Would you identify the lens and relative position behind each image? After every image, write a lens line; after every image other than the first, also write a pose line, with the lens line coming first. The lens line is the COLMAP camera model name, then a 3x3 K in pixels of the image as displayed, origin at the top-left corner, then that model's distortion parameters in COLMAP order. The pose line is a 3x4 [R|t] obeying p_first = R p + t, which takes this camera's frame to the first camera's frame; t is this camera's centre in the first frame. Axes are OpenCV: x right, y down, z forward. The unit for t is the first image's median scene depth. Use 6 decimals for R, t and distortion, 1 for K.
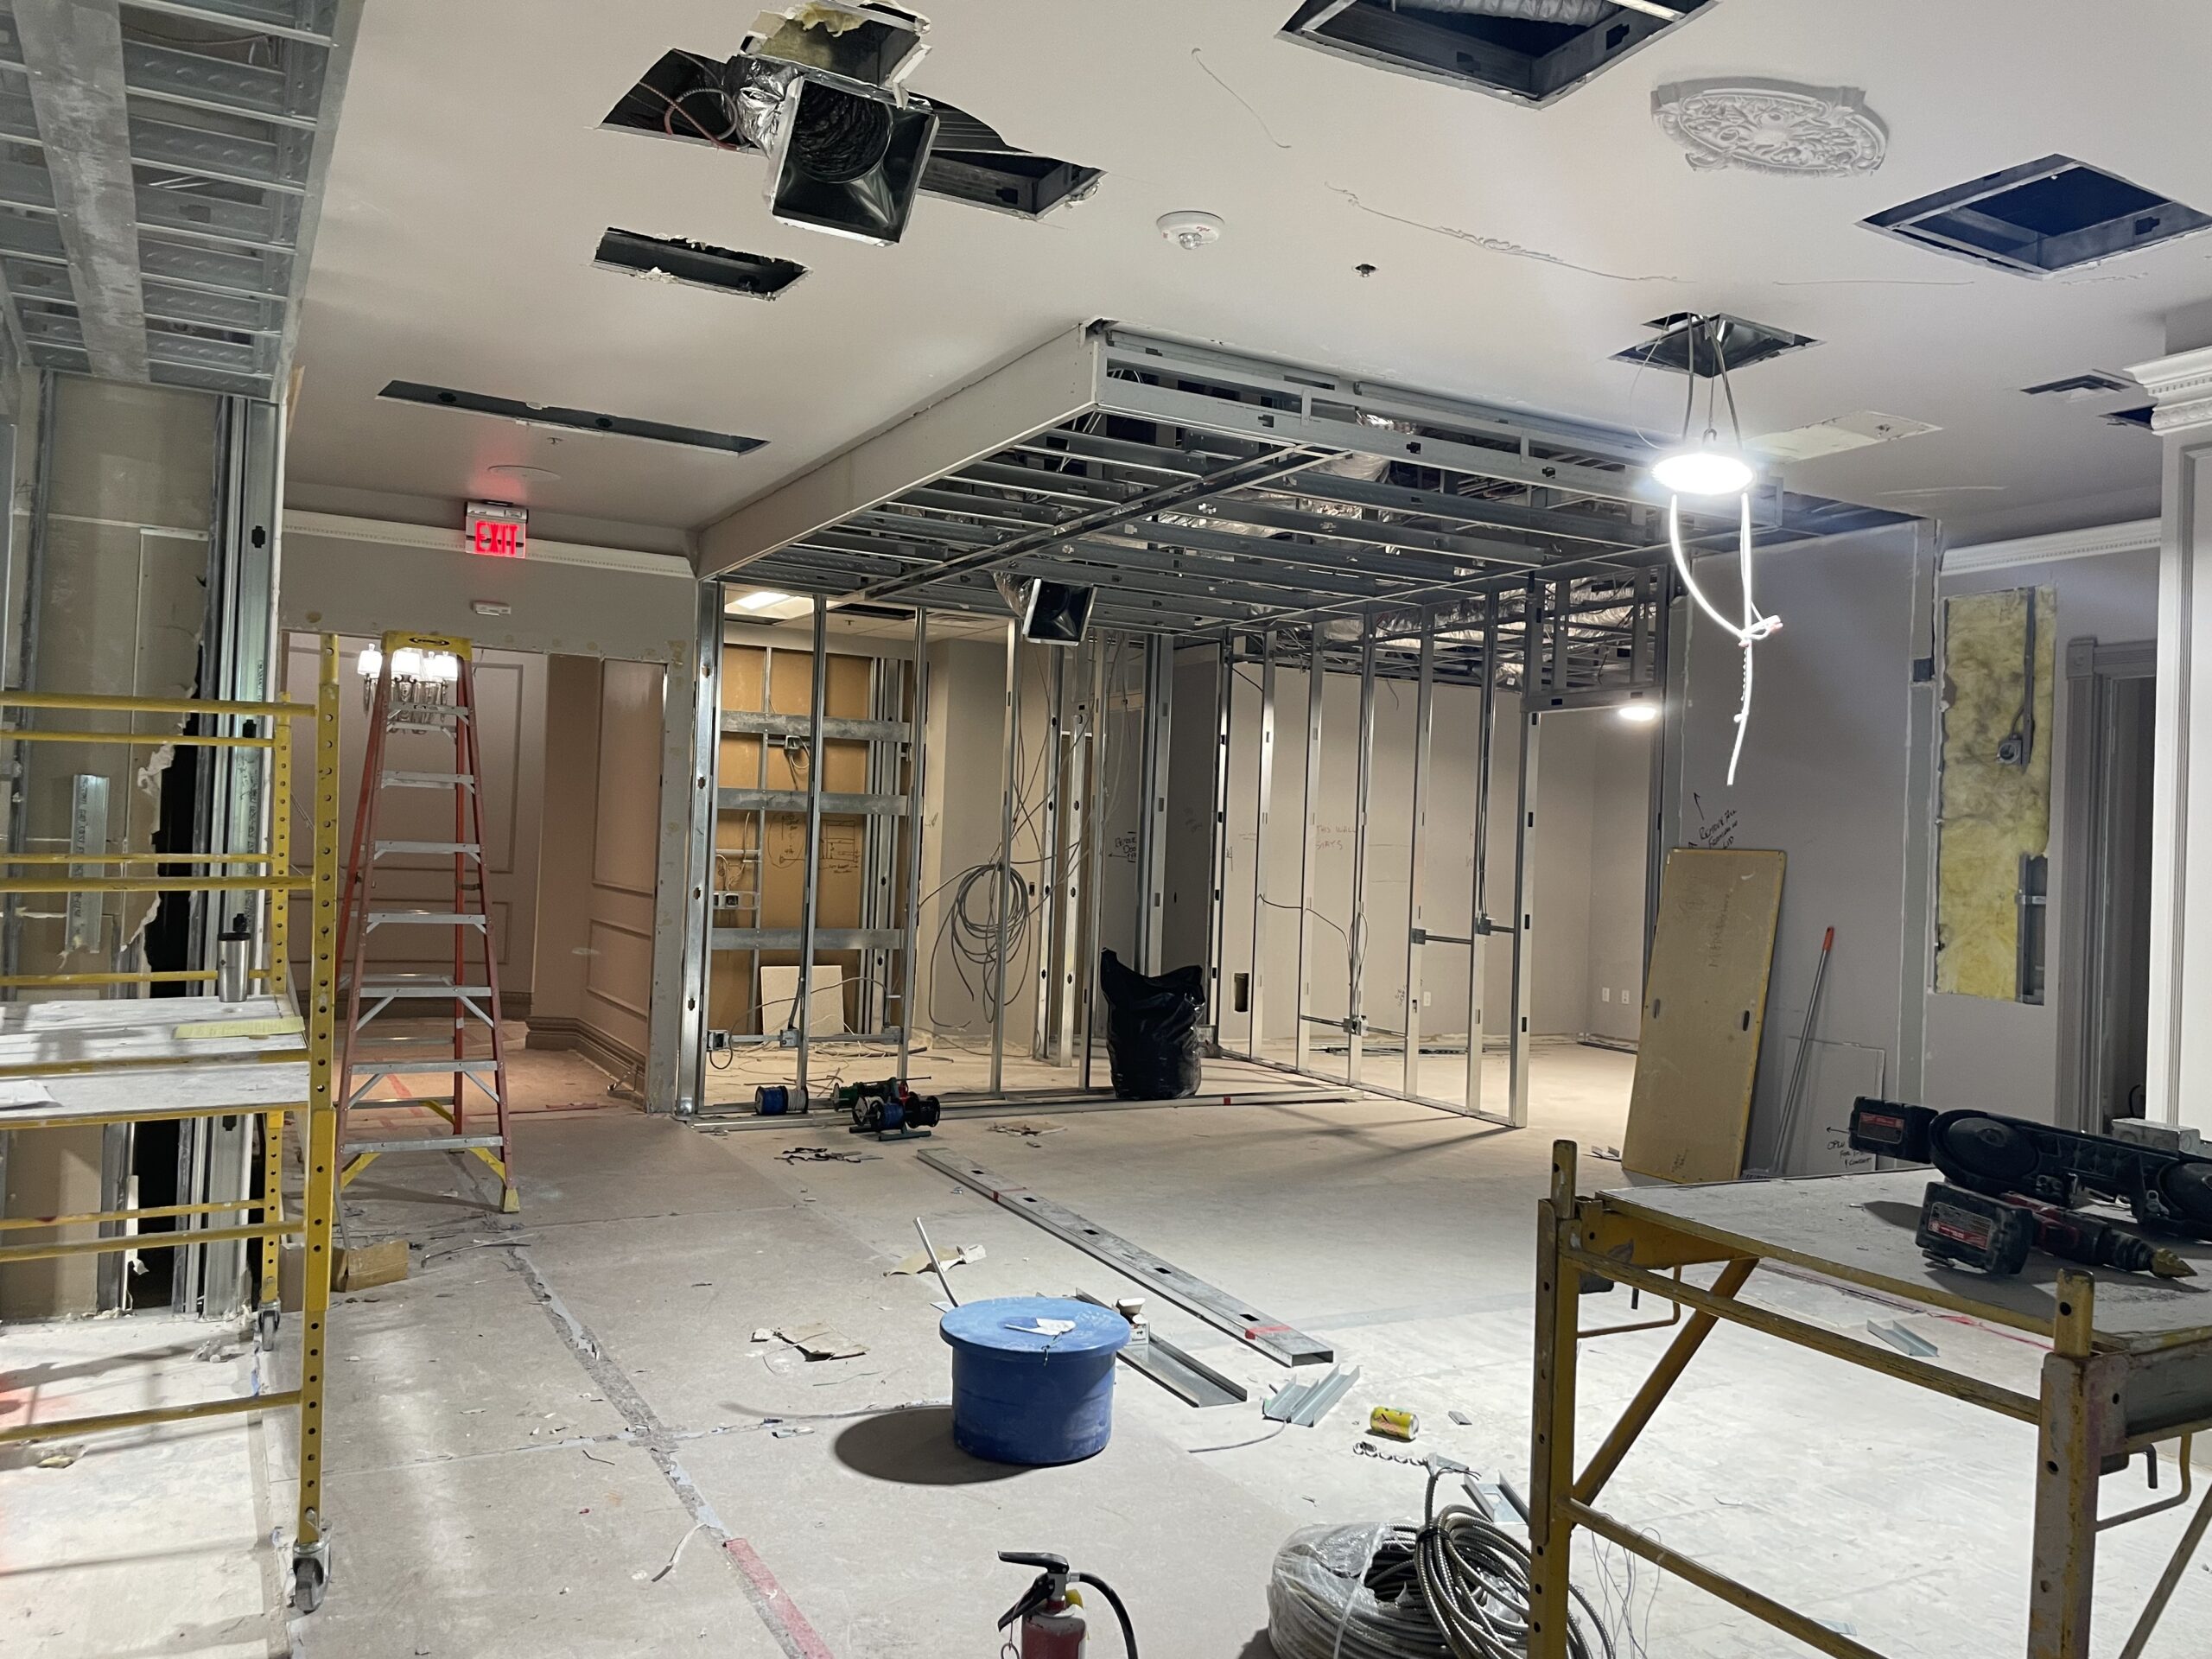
lens RADIAL K [[1666.1, 0, 1109.9], [0, 1666.1, 829.2], [0, 0, 1]] dist [0.007727, -0.003731]
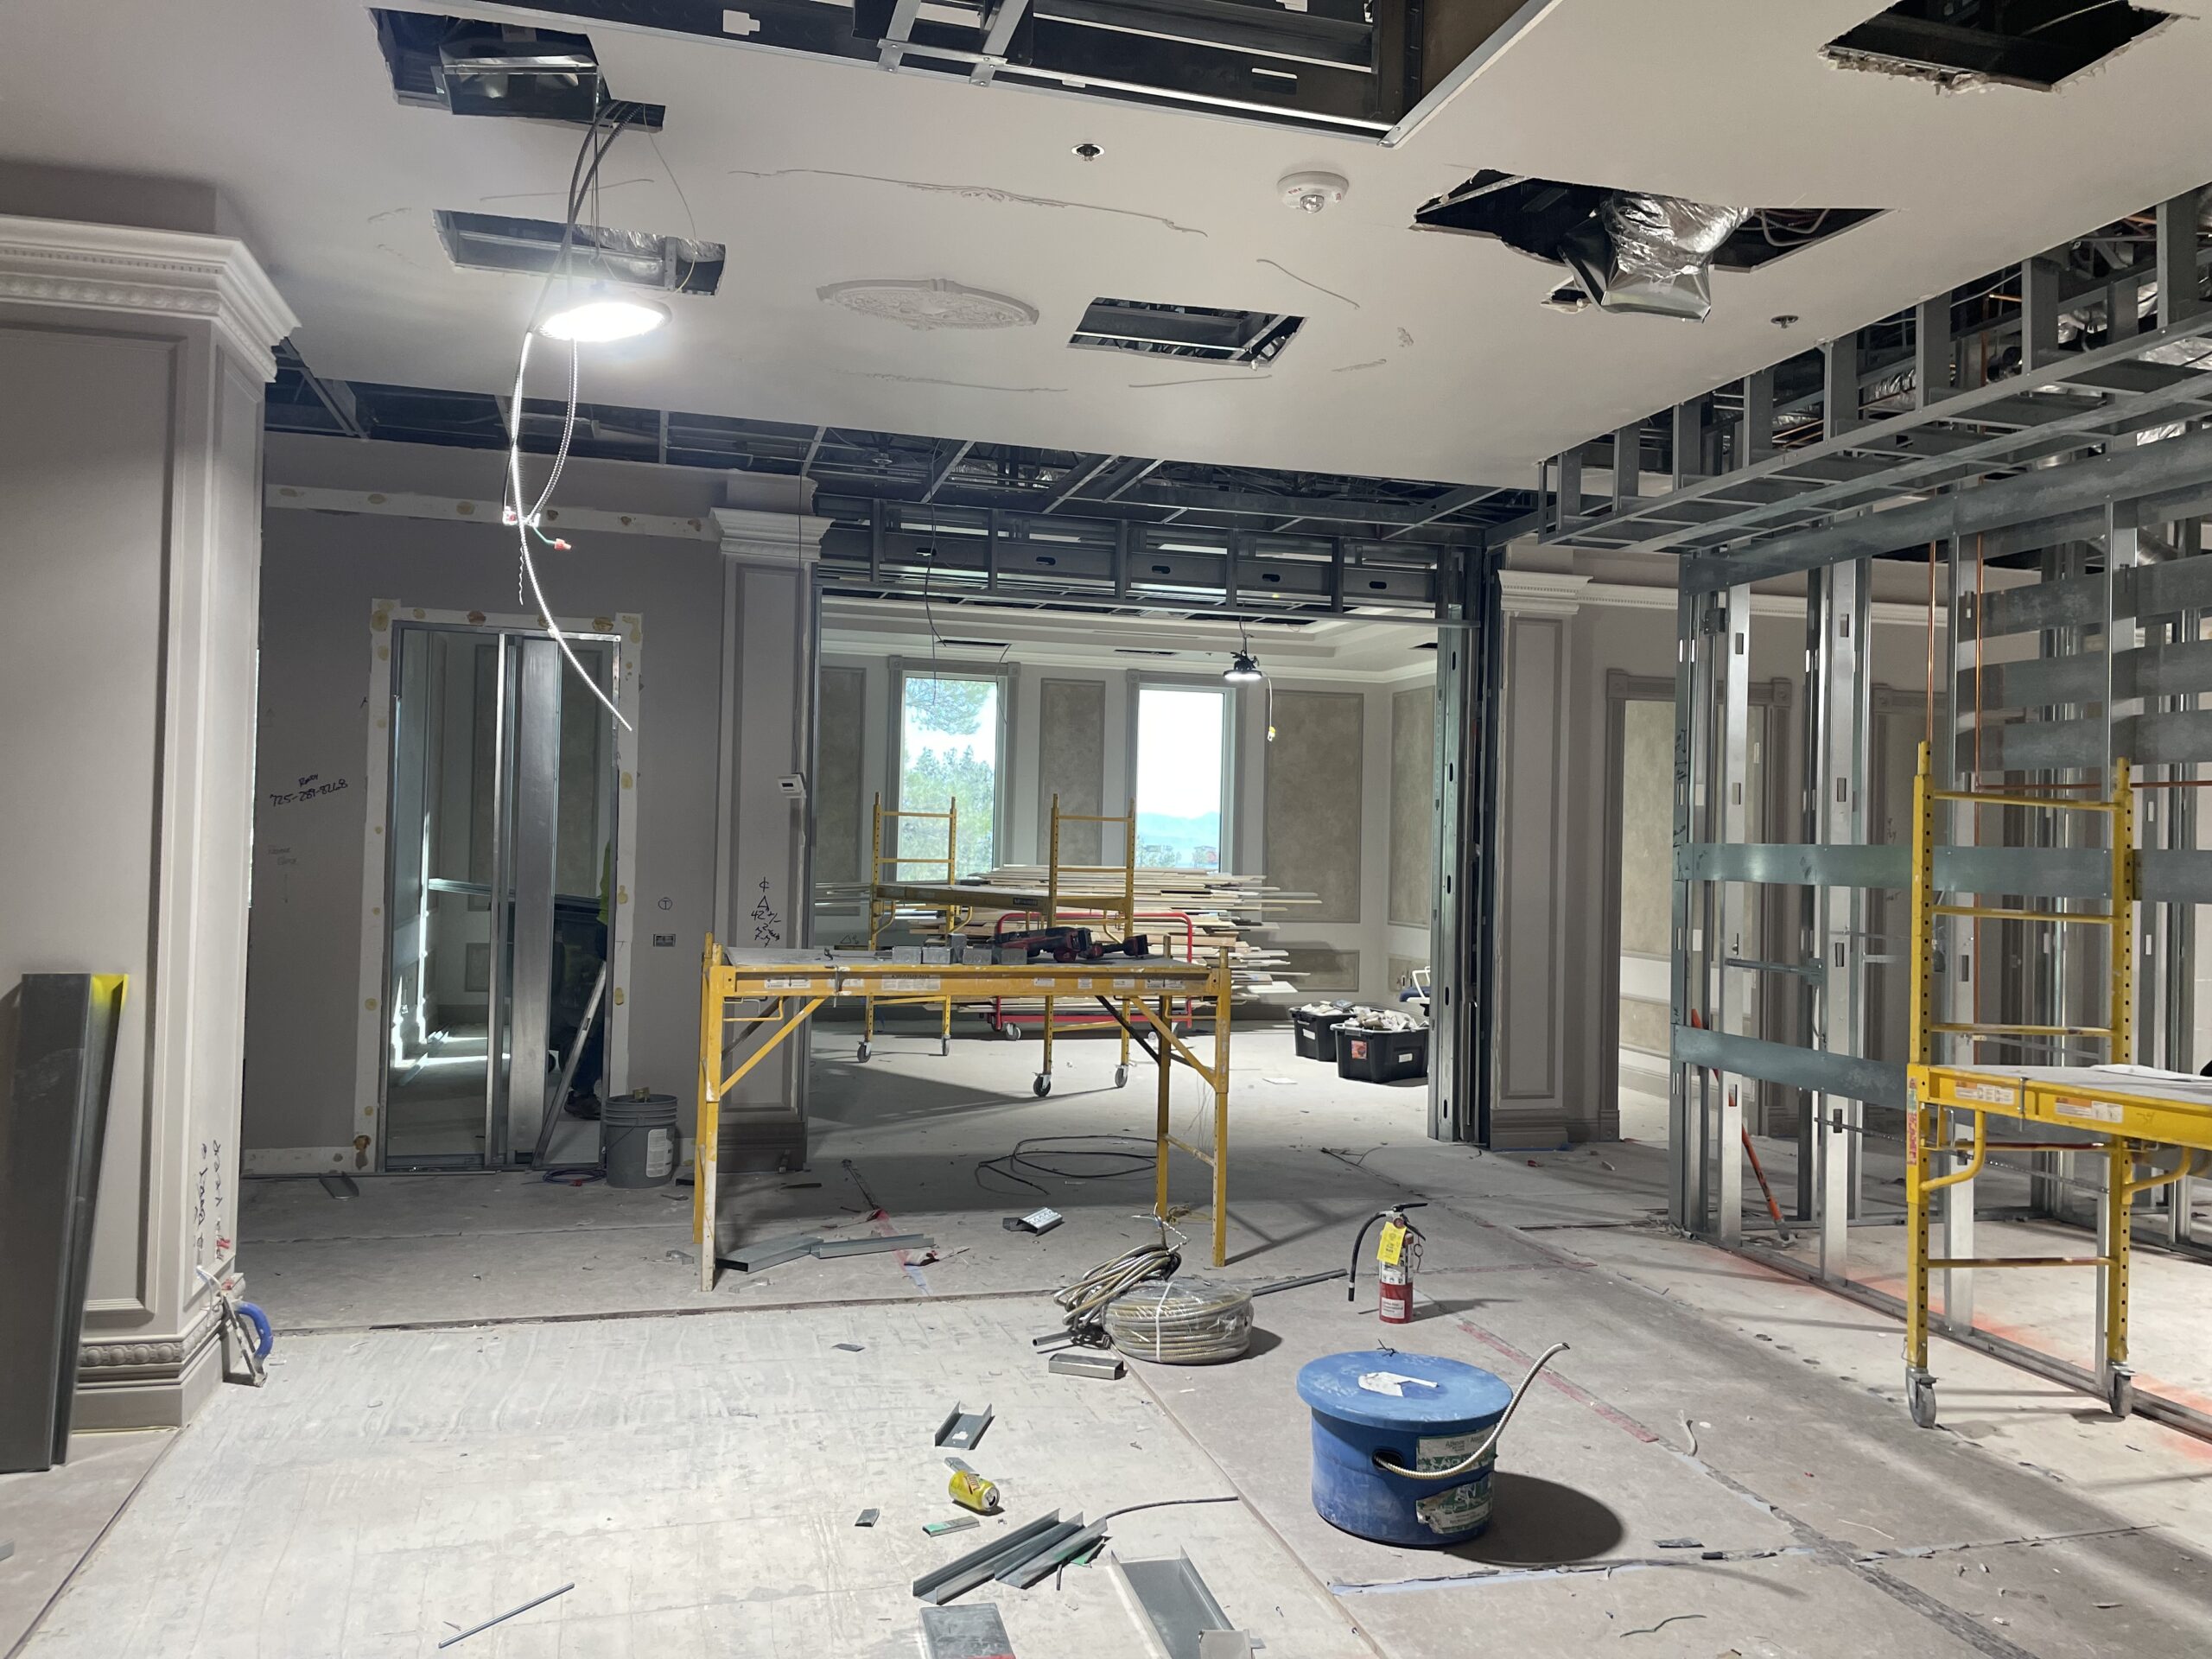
lens RADIAL K [[1666.1, 0, 1111.1], [0, 1666.1, 809.8], [0, 0, 1]] dist [0.007727, -0.003731]
pose [[-0.972502, -0.060092, 0.225010, -0.076480], [-0.066369, 0.997586, -0.020430, 0.017517], [-0.223239, -0.034802, -0.974142, 1.975383]]
